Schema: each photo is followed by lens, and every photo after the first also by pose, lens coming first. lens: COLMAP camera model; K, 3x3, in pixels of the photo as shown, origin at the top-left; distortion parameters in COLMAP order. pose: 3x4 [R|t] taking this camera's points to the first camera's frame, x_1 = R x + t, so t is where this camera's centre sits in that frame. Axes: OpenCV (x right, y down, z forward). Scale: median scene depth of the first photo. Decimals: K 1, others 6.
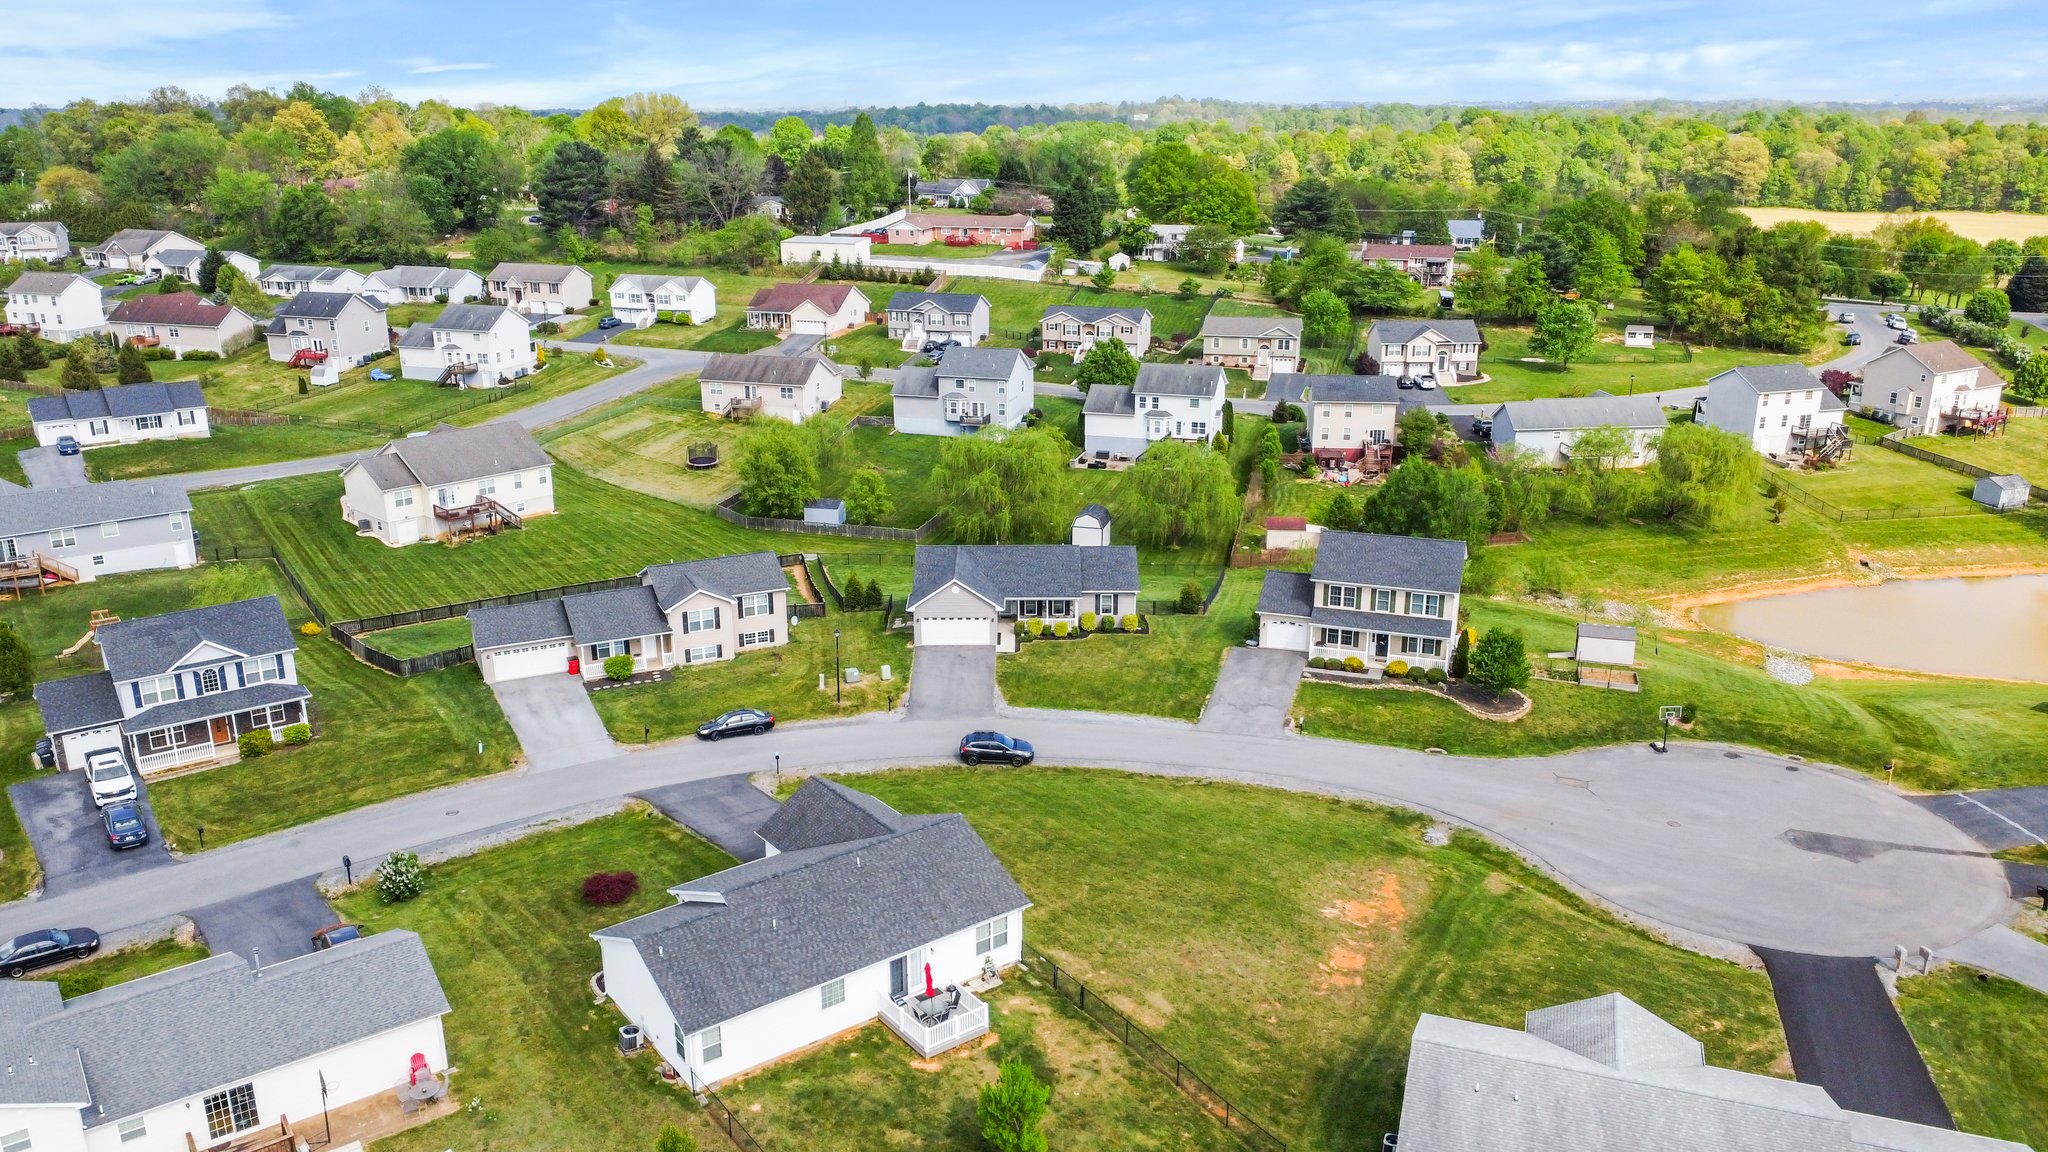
lens RADIAL K [[1462.8, 0, 1014.0], [0, 1462.8, 569.2], [0, 0, 1]] dist [0.010101, -0.001357]
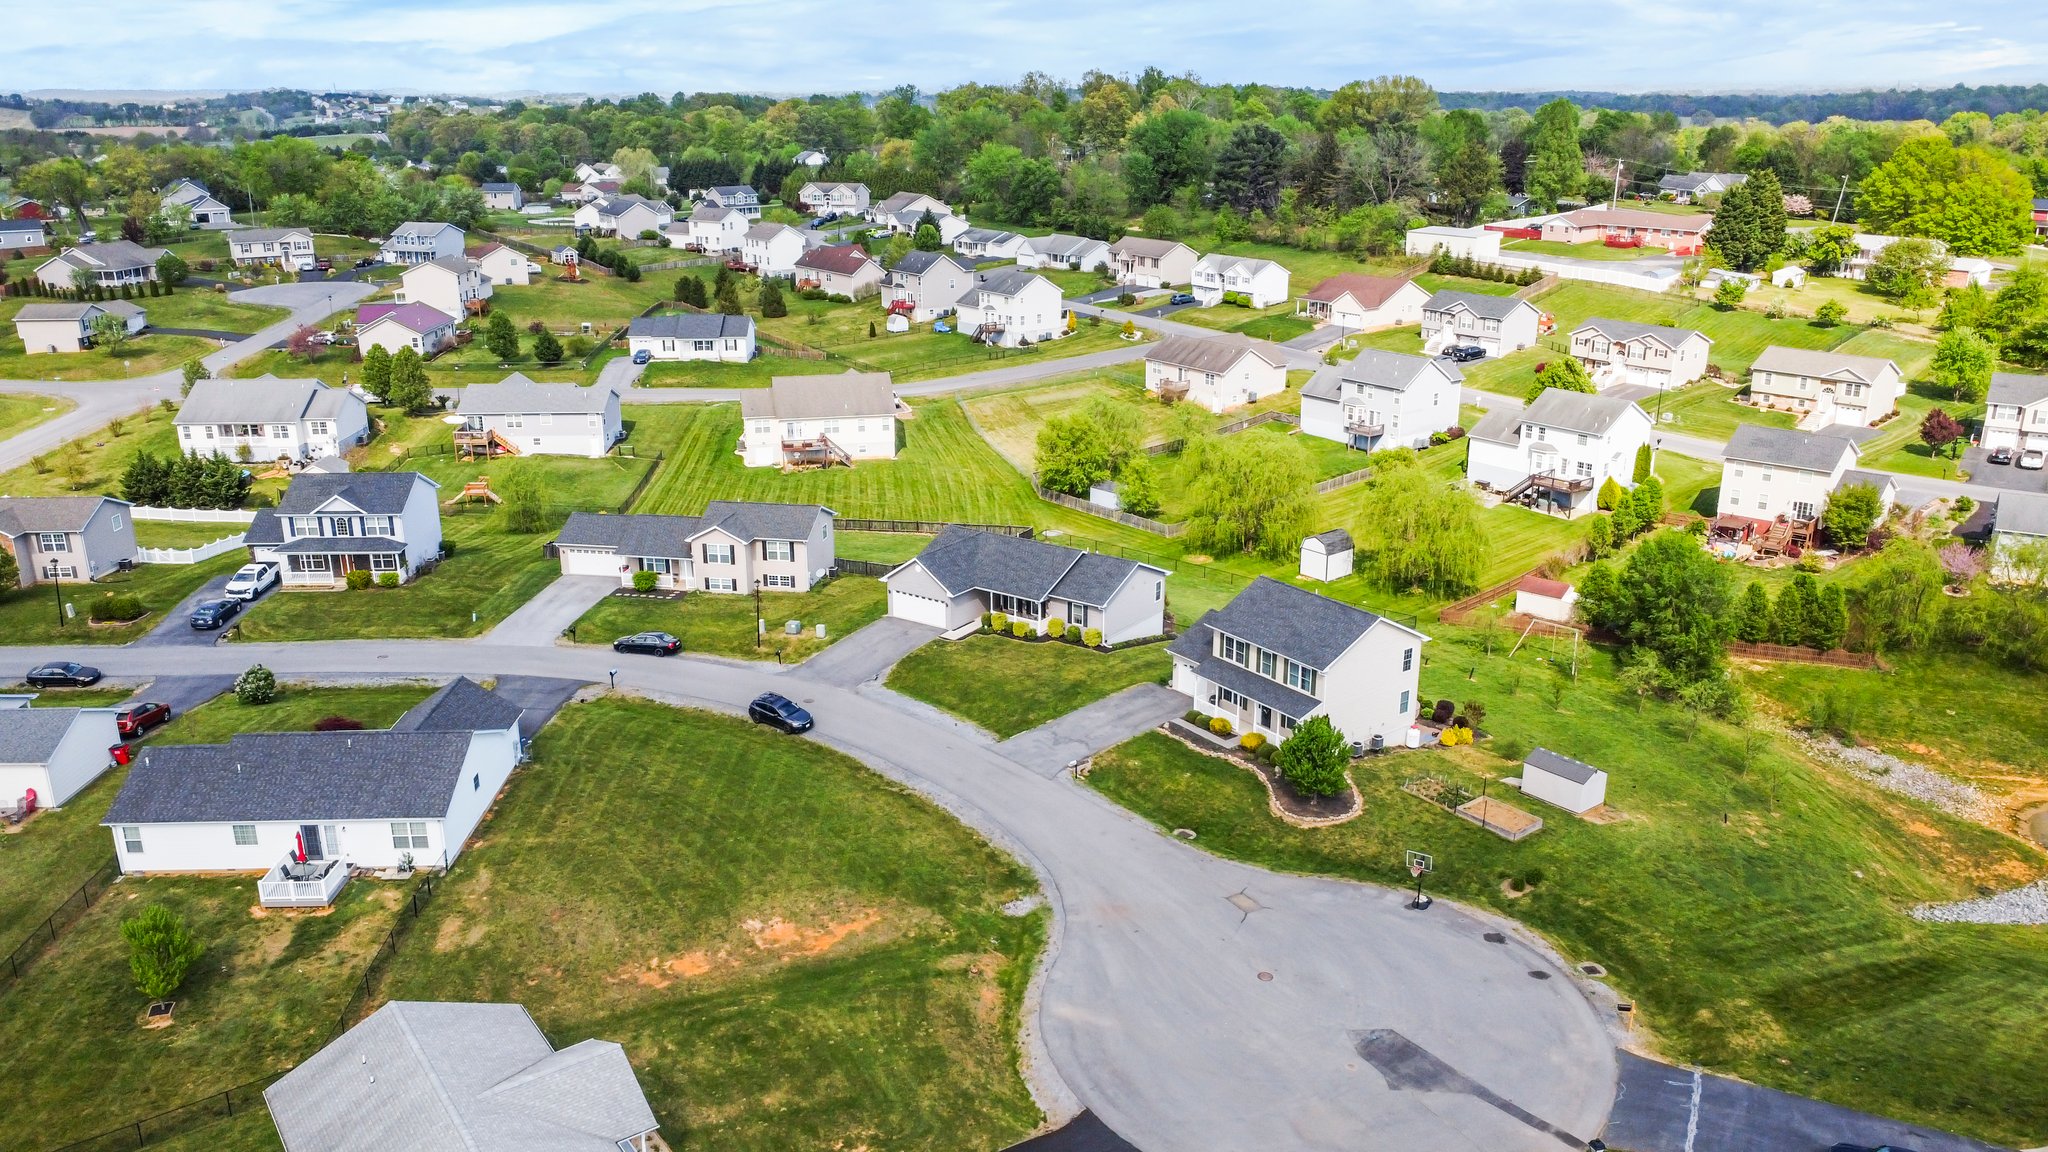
lens RADIAL K [[1462.8, 0, 1015.0], [0, 1462.8, 583.2], [0, 0, 1]] dist [0.010101, -0.001357]
pose [[0.832751, 0.181751, -0.522965, 0.309369], [-0.171523, 0.982800, 0.068434, -0.032176], [0.526409, 0.032712, 0.849602, 0.094554]]
